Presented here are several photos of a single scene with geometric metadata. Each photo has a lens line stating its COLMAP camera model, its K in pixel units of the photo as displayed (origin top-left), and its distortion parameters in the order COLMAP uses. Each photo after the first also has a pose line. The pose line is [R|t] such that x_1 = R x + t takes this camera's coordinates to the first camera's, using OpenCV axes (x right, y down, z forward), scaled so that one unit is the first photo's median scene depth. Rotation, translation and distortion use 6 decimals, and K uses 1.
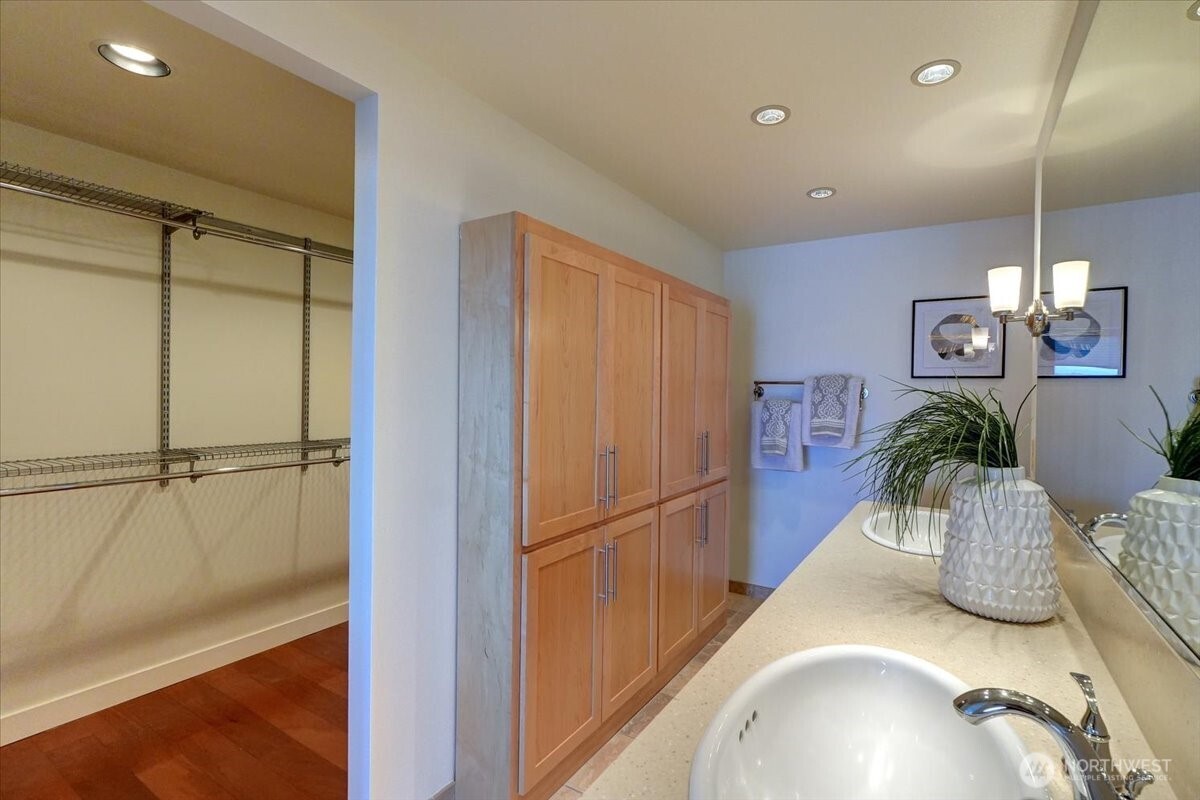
lens RADIAL K [[537.7, 0, 601.1], [0, 537.7, 399.6], [0, 0, 1]] dist [0.004383, -0.000370]
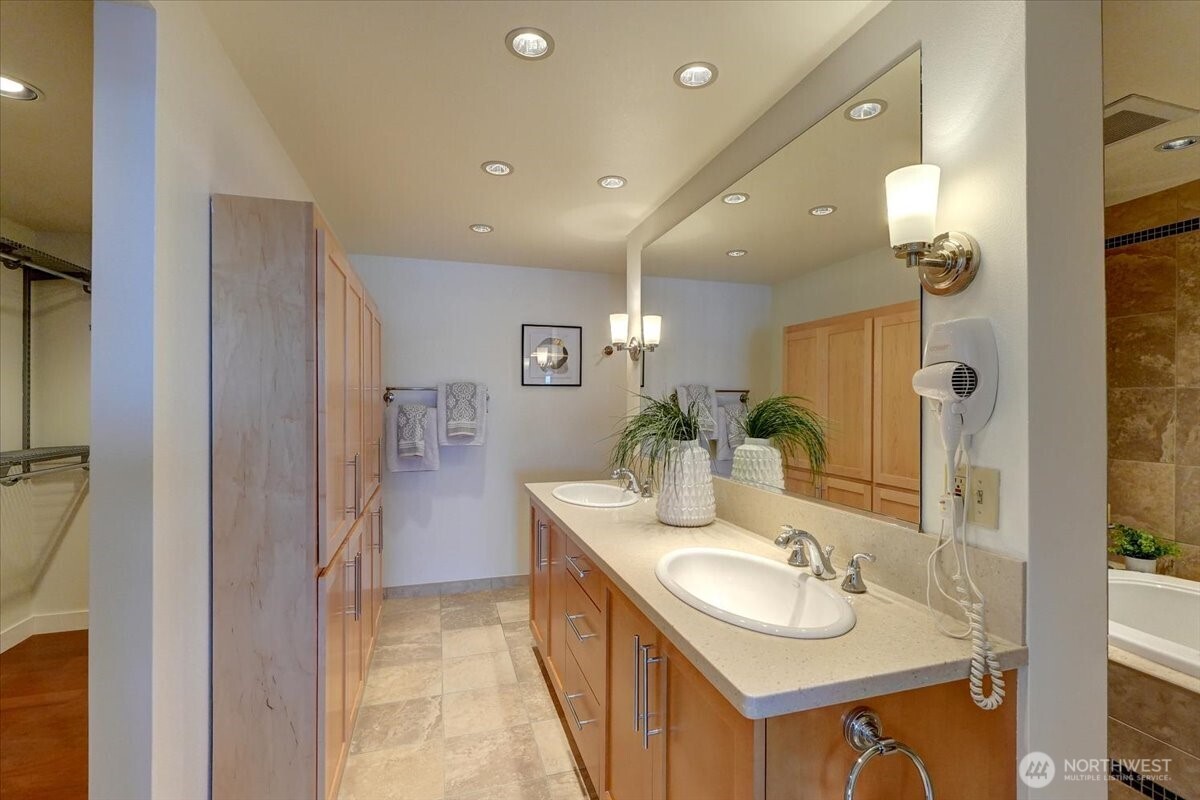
lens RADIAL K [[537.7, 0, 600.4], [0, 537.7, 398.4], [0, 0, 1]] dist [0.004383, -0.000370]
pose [[0.681141, -0.010030, 0.732084, -0.466429], [0.018195, 0.999829, -0.003231, -0.005399], [-0.731926, 0.015521, 0.681207, 0.019178]]
